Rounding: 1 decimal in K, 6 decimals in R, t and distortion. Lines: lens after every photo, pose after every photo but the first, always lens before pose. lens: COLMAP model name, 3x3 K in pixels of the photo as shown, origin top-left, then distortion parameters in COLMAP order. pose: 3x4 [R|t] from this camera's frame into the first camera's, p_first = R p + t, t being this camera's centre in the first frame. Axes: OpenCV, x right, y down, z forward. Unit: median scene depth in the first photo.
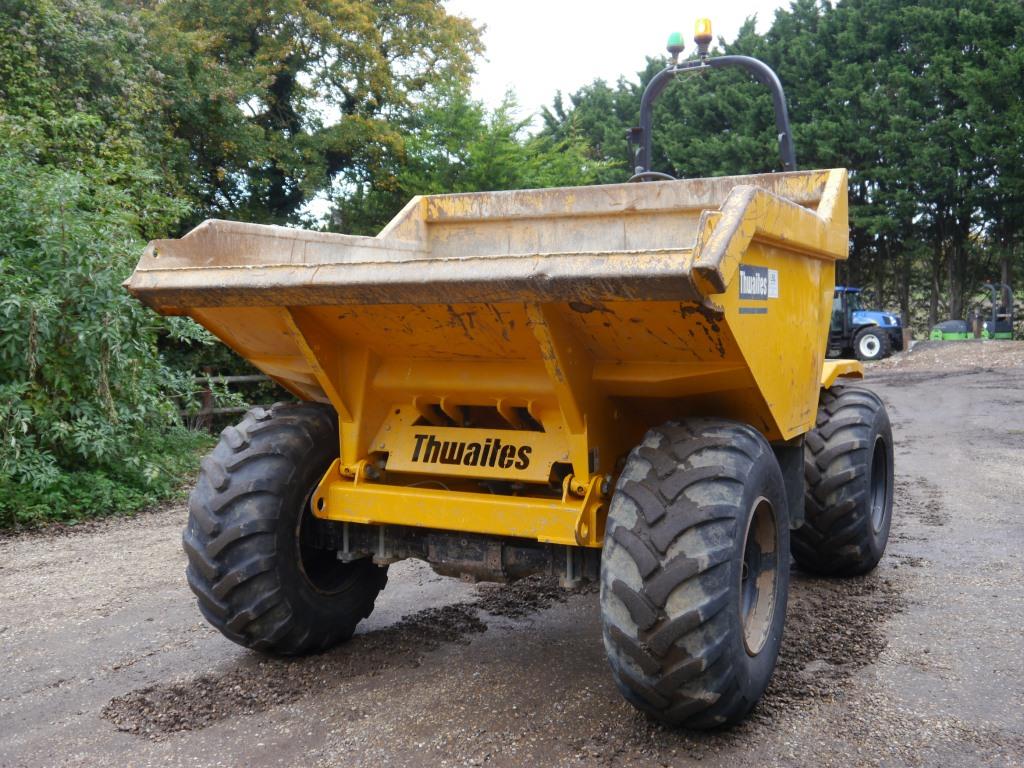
lens RADIAL K [[975.4, 0, 490.3], [0, 975.4, 379.8], [0, 0, 1]] dist [-0.006307, 0.000000]
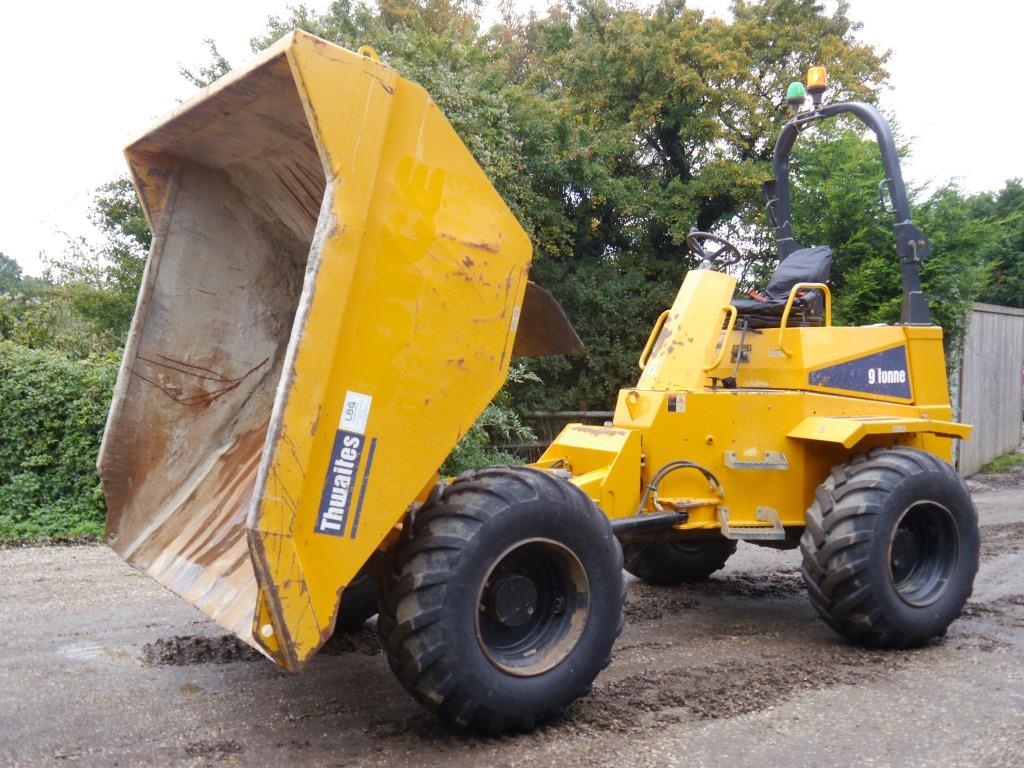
lens RADIAL K [[975.4, 0, 505.8], [0, 975.4, 394.5], [0, 0, 1]] dist [-0.006307, 0.000000]
pose [[0.885769, 0.030557, -0.463120, 0.500009], [-0.039994, 0.999144, -0.010568, -0.021037], [0.462400, 0.027883, 0.886233, -0.016943]]
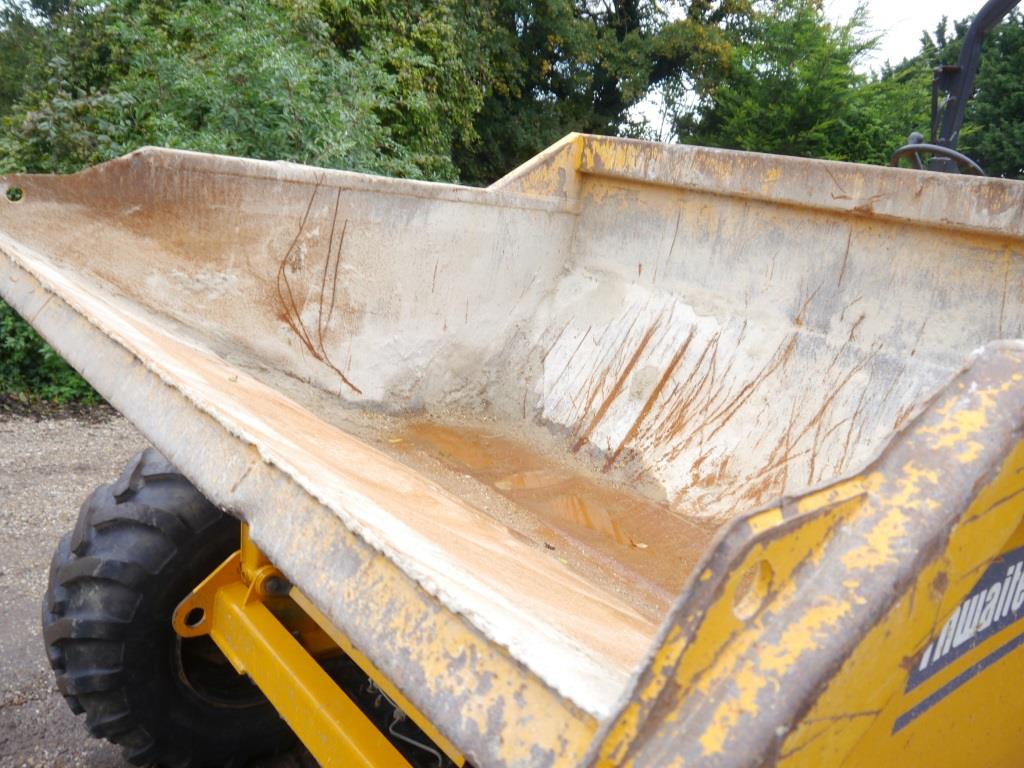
lens RADIAL K [[826.7, 0, 505.9], [0, 826.7, 384.1], [0, 0, 1]] dist [-0.021501, -0.000457]
pose [[0.923044, 0.223614, -0.313028, 0.119829], [-0.173129, 0.968112, 0.181066, -0.122353], [0.343536, -0.112937, 0.932324, 0.439524]]
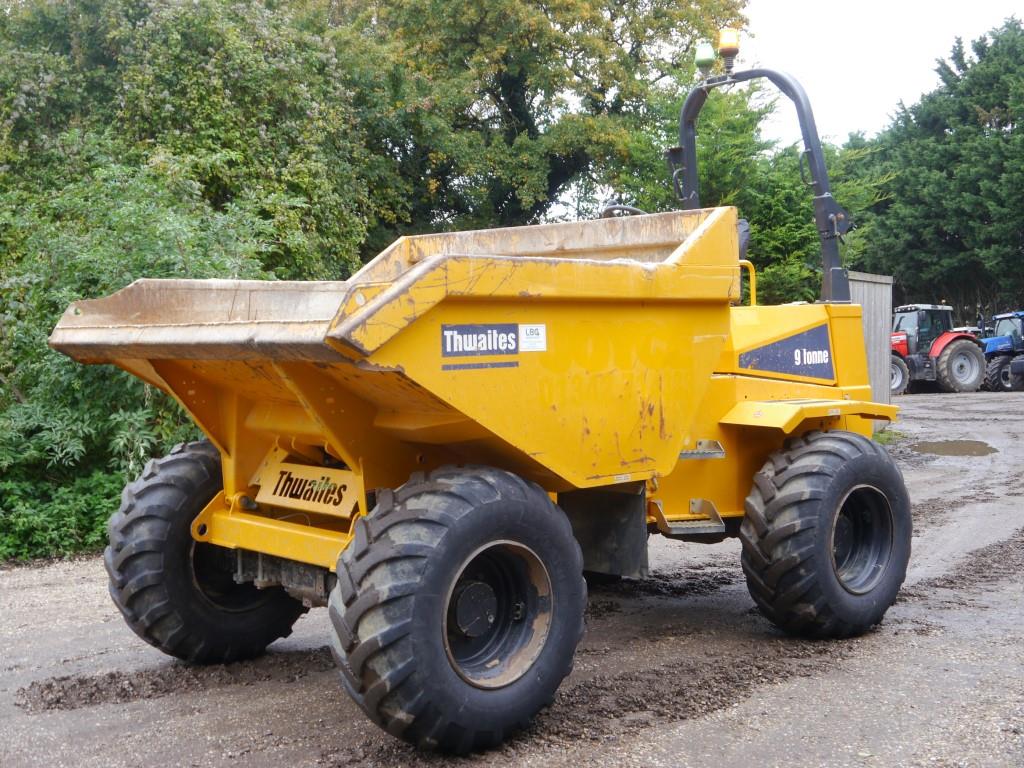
lens RADIAL K [[1143.2, 0, 482.8], [0, 1143.2, 388.3], [0, 0, 1]] dist [-0.022710, 0.000000]
pose [[0.947913, 0.007030, -0.318451, 0.427122], [-0.009887, 0.999924, -0.007355, -0.023412], [0.318375, 0.010120, 0.947911, -0.121538]]
